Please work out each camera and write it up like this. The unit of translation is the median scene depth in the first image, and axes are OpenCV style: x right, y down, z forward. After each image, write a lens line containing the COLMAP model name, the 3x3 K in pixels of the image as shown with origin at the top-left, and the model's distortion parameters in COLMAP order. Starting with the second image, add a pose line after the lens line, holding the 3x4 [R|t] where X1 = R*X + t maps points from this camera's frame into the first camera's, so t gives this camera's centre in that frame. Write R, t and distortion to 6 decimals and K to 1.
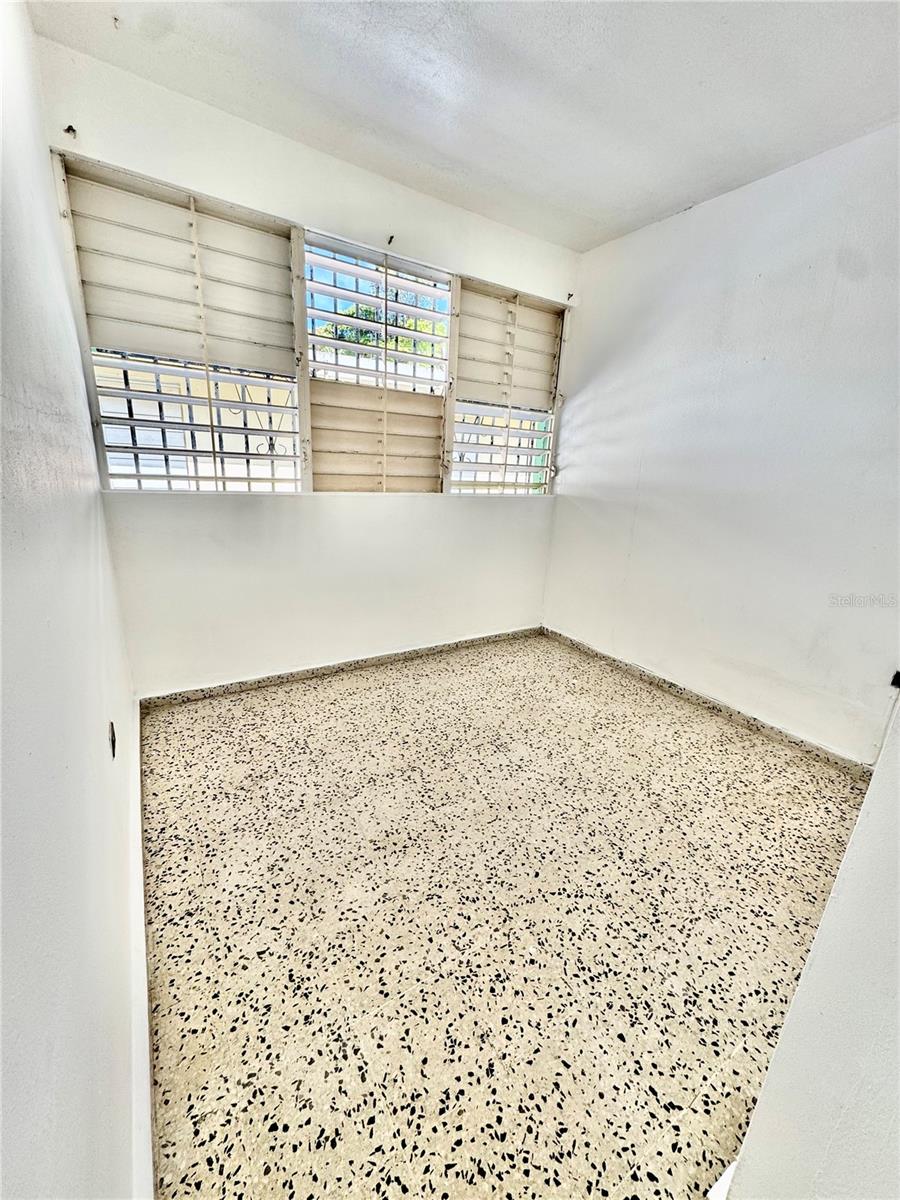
lens RADIAL K [[475.2, 0, 452.5], [0, 475.2, 600.0], [0, 0, 1]] dist [-0.003960, 0.000319]
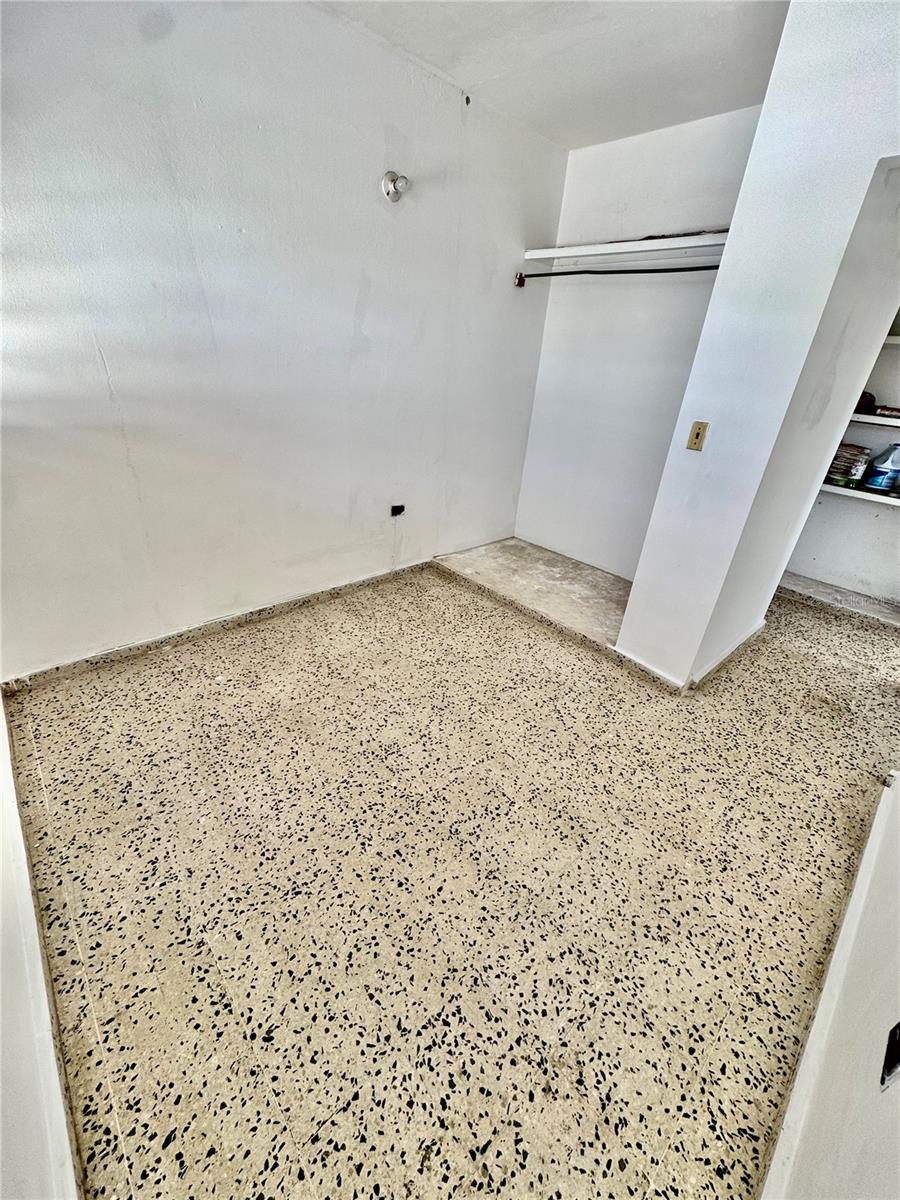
lens RADIAL K [[475.2, 0, 452.5], [0, 475.2, 600.0], [0, 0, 1]] dist [-0.003960, 0.000319]
pose [[-0.169756, -0.510745, 0.842806, -0.630425], [0.191515, 0.821817, 0.536599, -0.444235], [-0.966698, 0.252501, -0.041693, 1.072128]]
